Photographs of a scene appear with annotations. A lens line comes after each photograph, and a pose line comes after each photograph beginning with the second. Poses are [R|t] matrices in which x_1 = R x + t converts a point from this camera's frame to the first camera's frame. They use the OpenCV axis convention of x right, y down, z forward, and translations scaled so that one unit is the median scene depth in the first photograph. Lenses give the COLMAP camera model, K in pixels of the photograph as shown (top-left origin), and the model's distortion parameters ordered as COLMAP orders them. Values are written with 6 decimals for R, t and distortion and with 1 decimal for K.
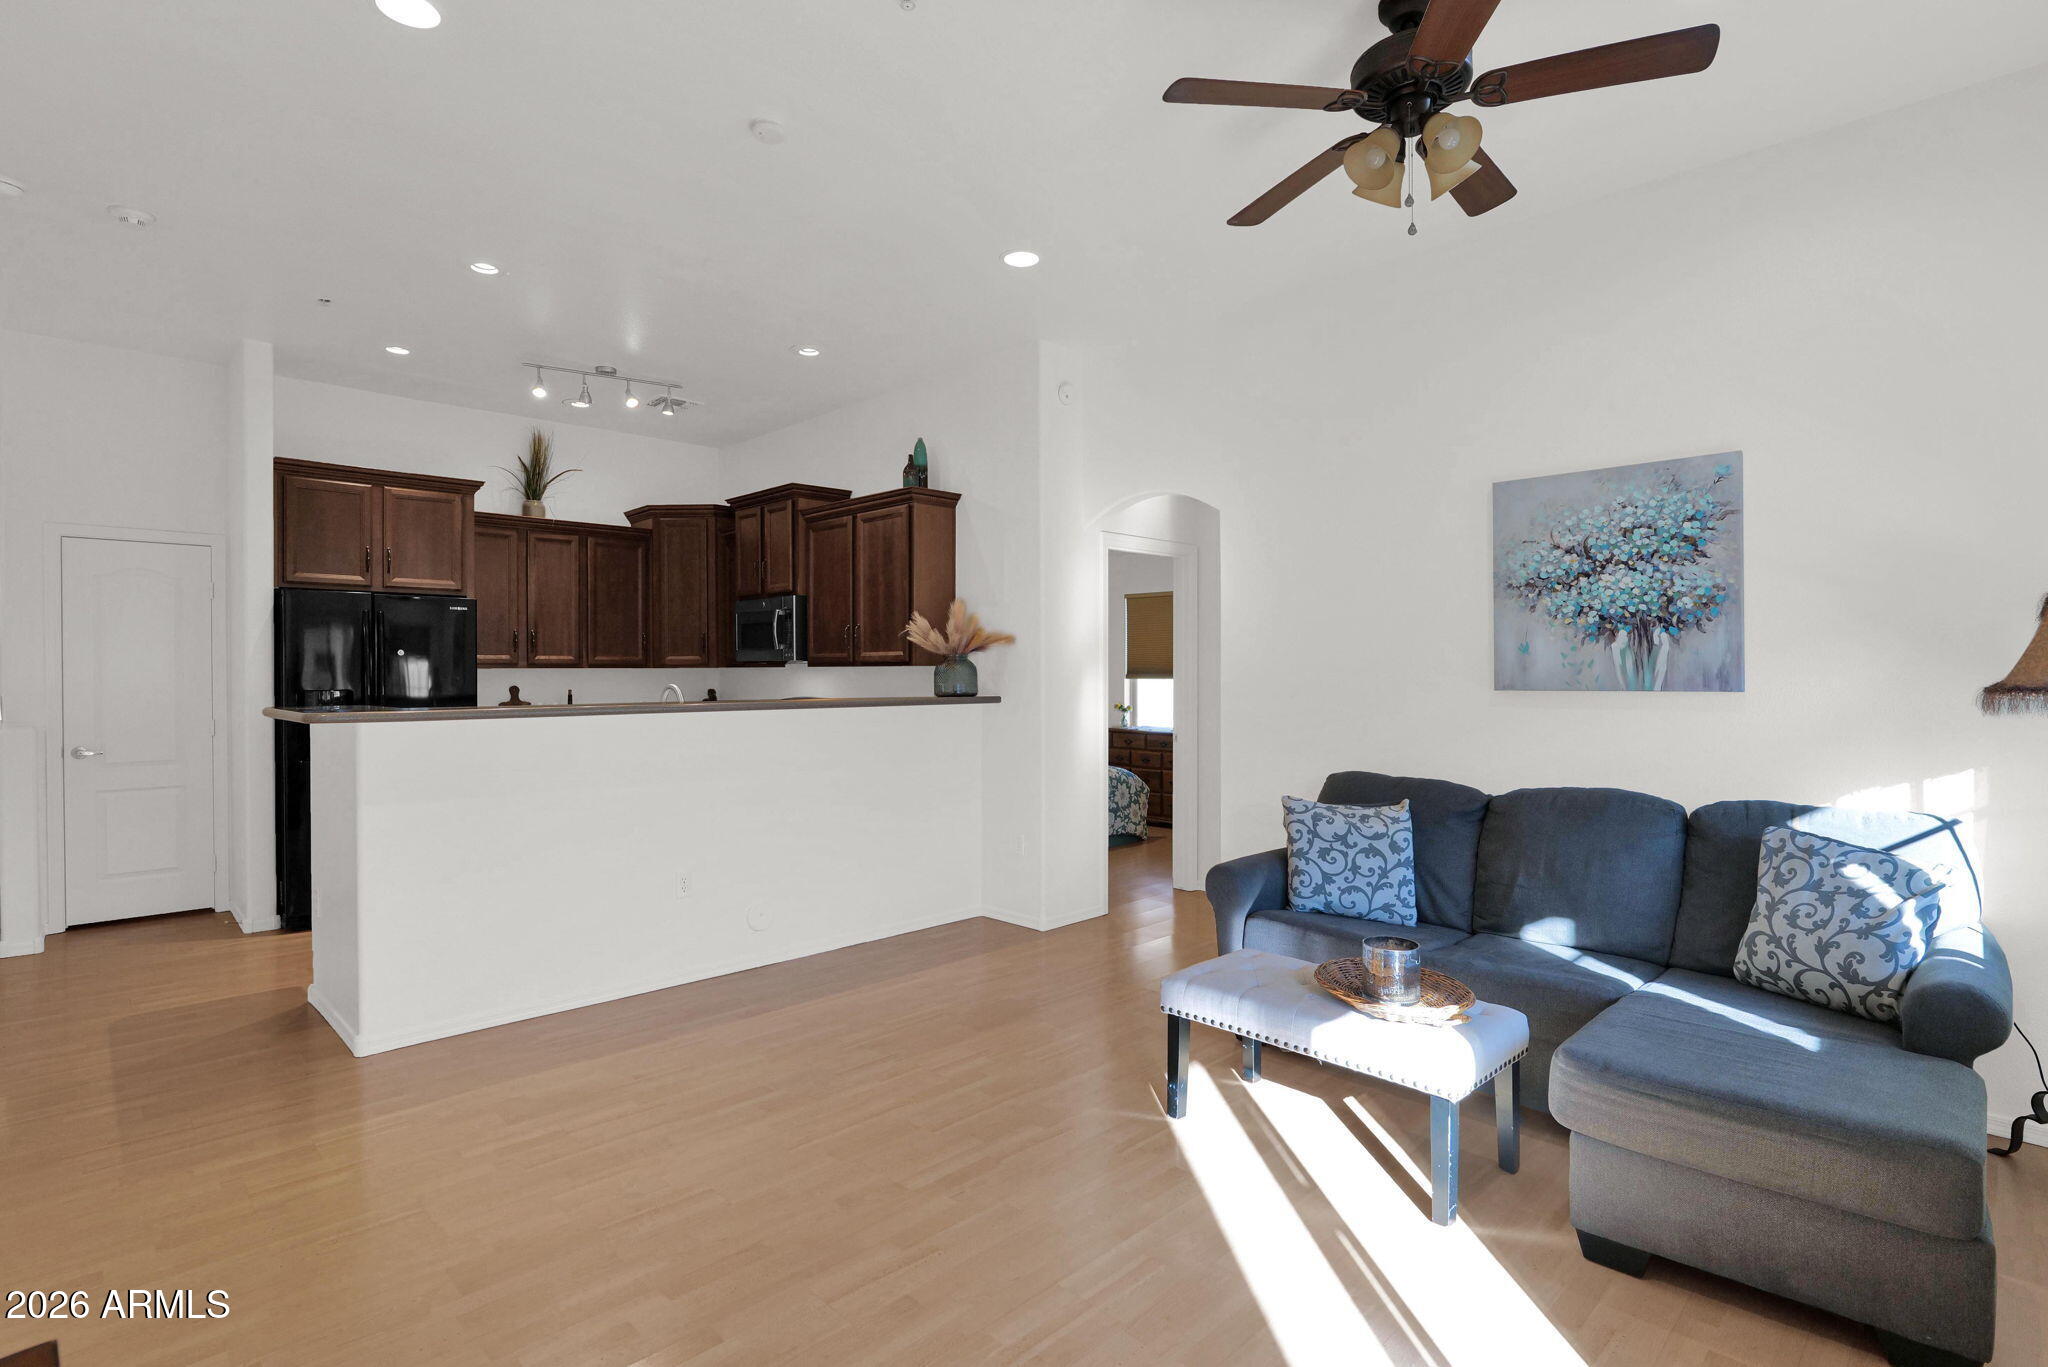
lens RADIAL K [[1005.8, 0, 1022.3], [0, 1005.8, 680.4], [0, 0, 1]] dist [-0.003482, -0.000395]
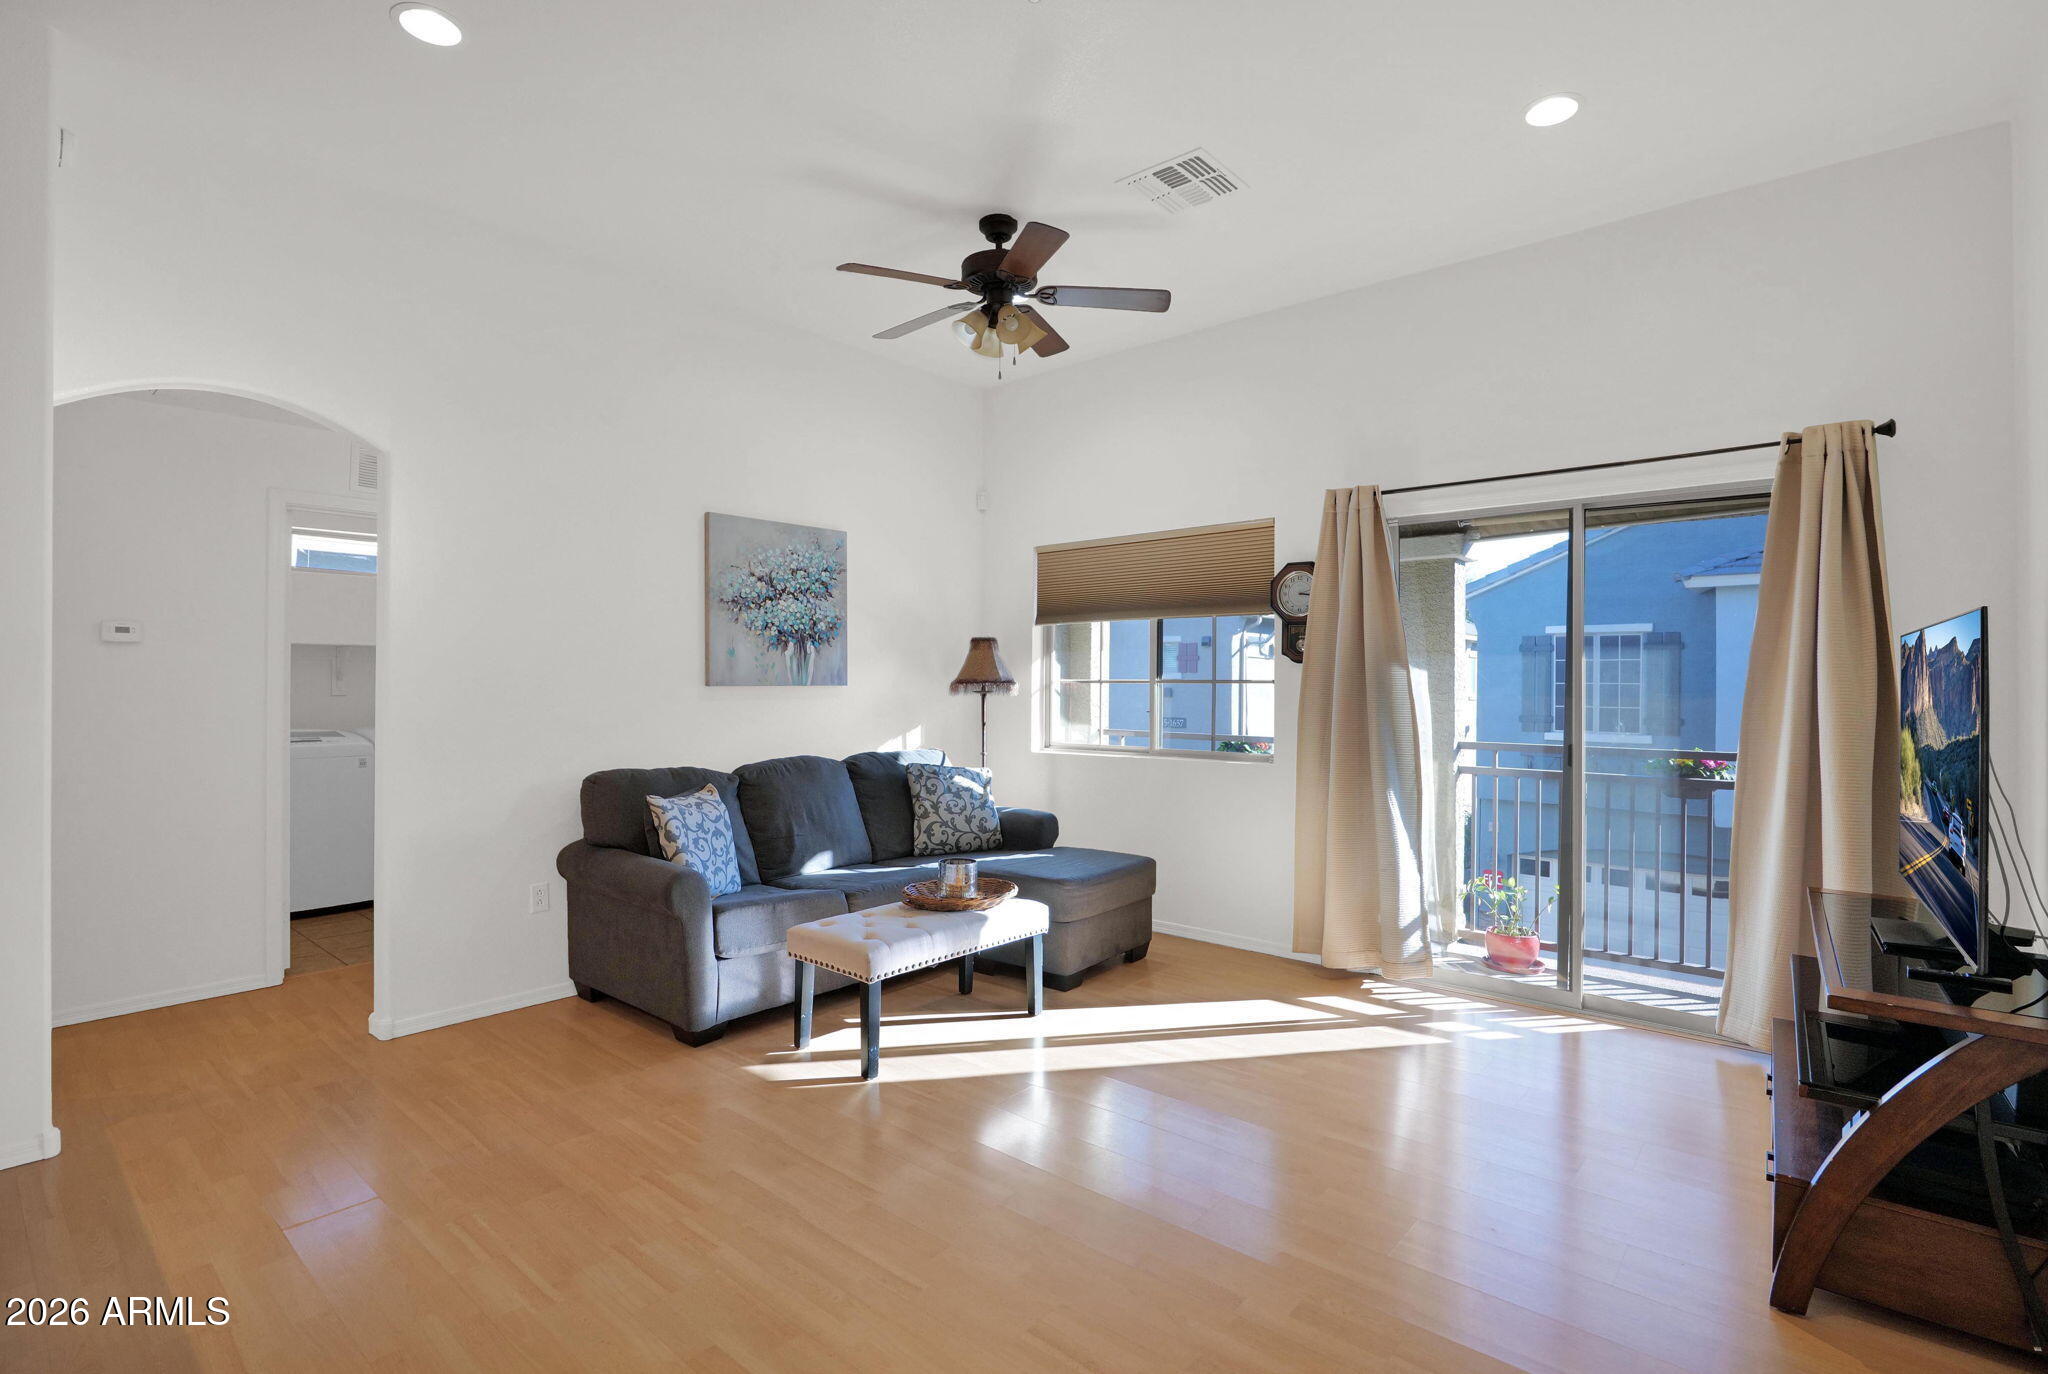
lens RADIAL K [[993.9, 0, 1024.0], [0, 993.9, 687.0], [0, 0, 1]] dist [0.001120, 0.000445]
pose [[-0.088218, -0.000053, 0.996101, -0.520981], [0.008464, 0.999964, 0.000803, 0.008972], [-0.996065, 0.008502, -0.088214, 0.522469]]
